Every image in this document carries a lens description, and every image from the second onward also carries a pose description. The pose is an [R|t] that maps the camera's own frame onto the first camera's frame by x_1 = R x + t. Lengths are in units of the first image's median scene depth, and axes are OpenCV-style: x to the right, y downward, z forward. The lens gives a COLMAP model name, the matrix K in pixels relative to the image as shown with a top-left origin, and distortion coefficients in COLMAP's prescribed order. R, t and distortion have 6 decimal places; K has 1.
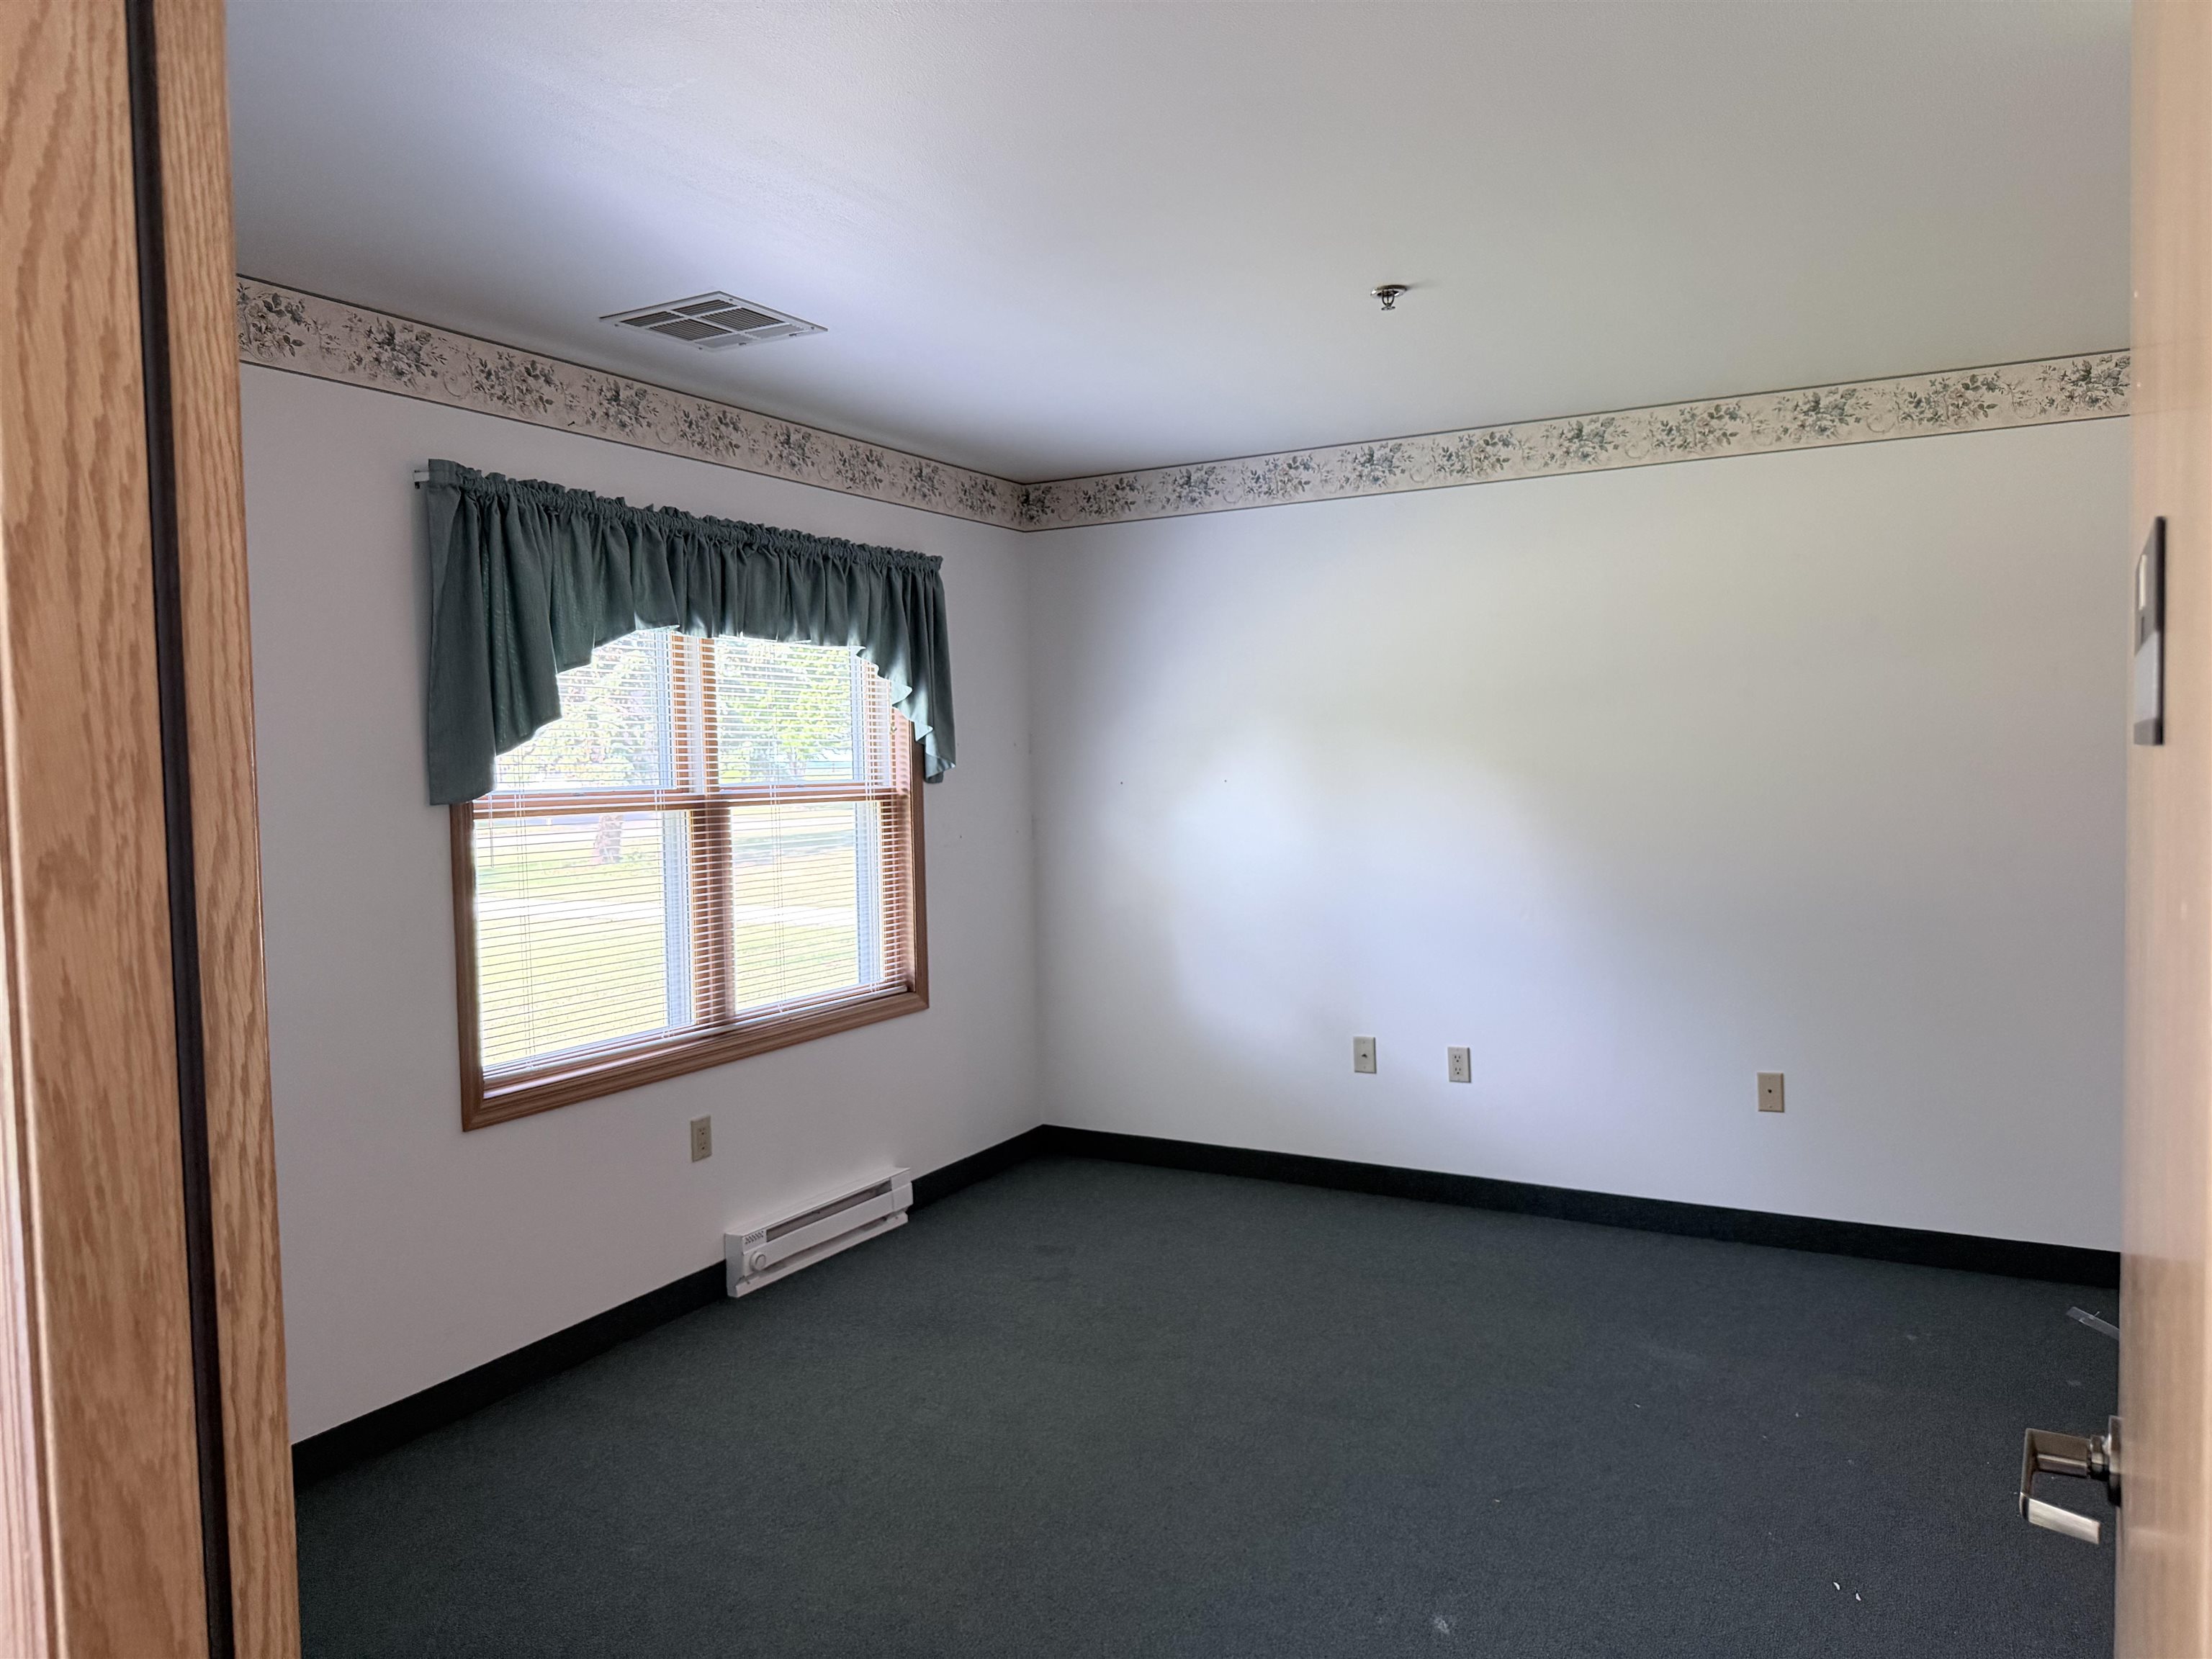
lens RADIAL K [[1573.1, 0, 1105.5], [0, 1573.1, 841.3], [0, 0, 1]] dist [0.029265, -0.037881]
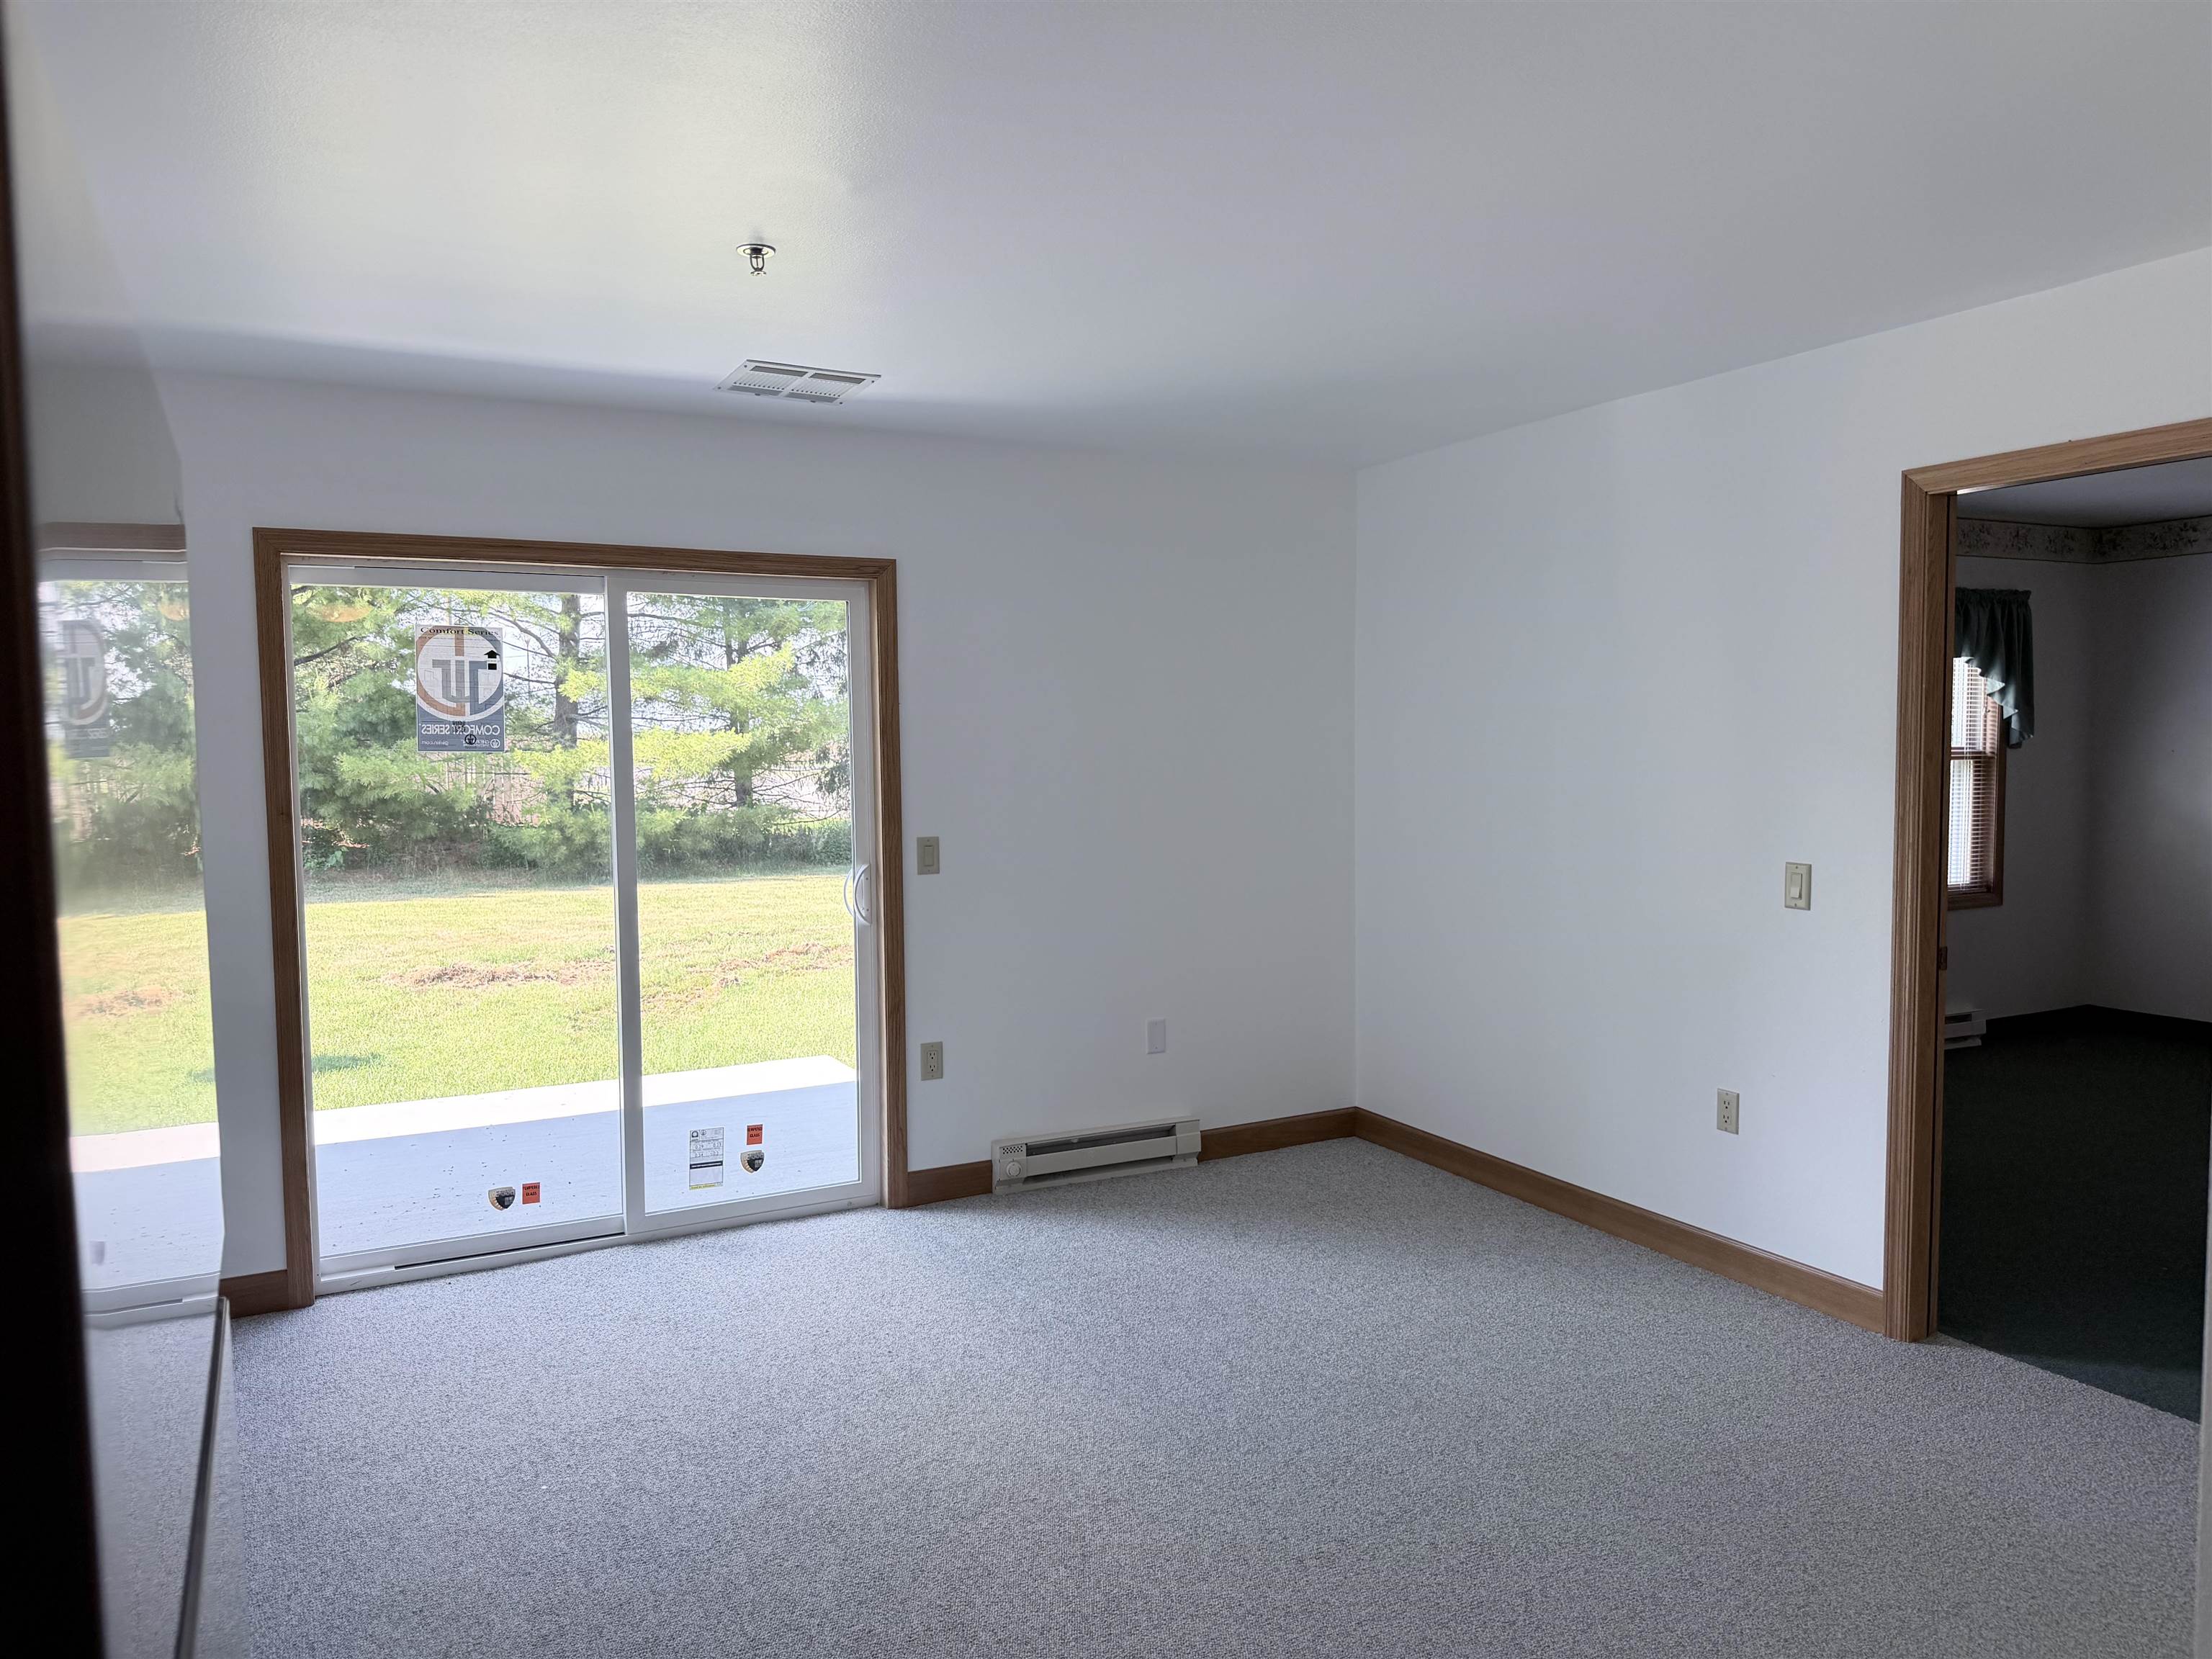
lens RADIAL K [[1573.1, 0, 1119.5], [0, 1573.1, 849.1], [0, 0, 1]] dist [0.029265, -0.037881]
pose [[0.839122, 0.049344, -0.541701, -0.008684], [-0.030011, 0.998560, 0.044471, 0.015278], [0.543115, -0.021059, 0.839394, -0.673510]]
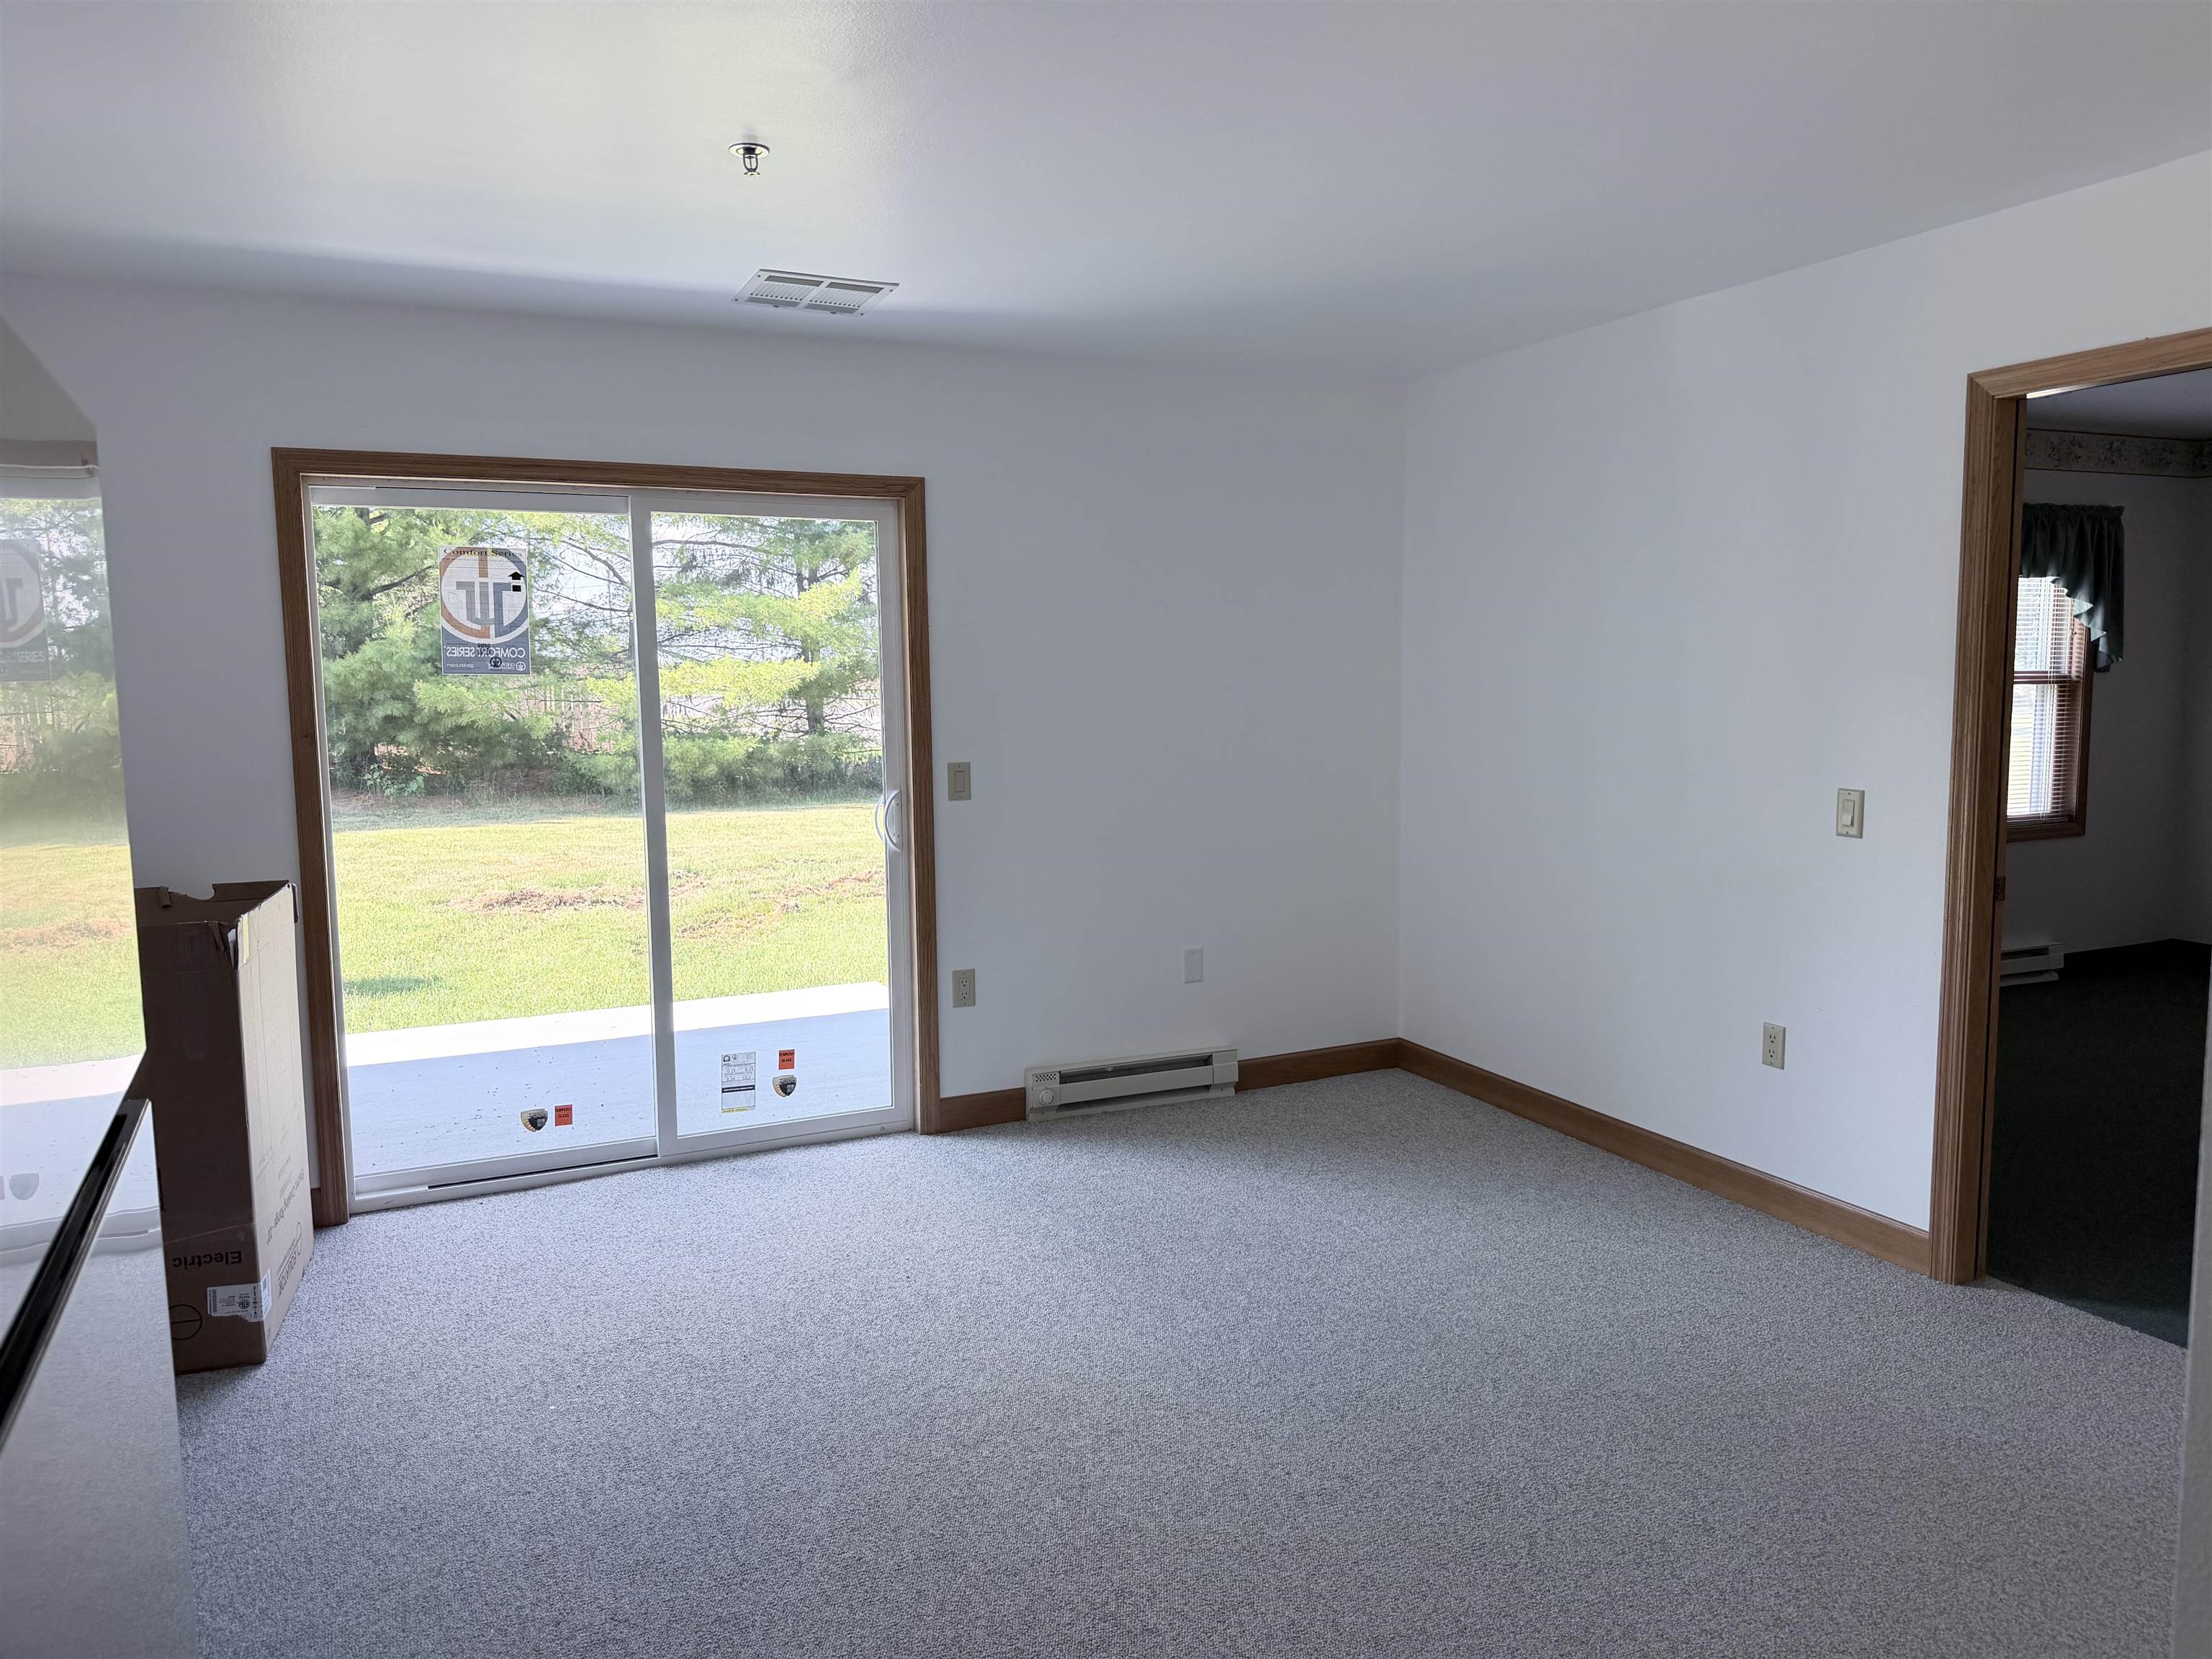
lens RADIAL K [[1573.1, 0, 1128.8], [0, 1573.1, 842.2], [0, 0, 1]] dist [0.029265, -0.037881]
pose [[0.814579, 0.074567, -0.575240, 0.004346], [-0.030130, 0.995803, 0.086419, 0.017427], [0.579270, -0.053063, 0.813407, -0.644319]]
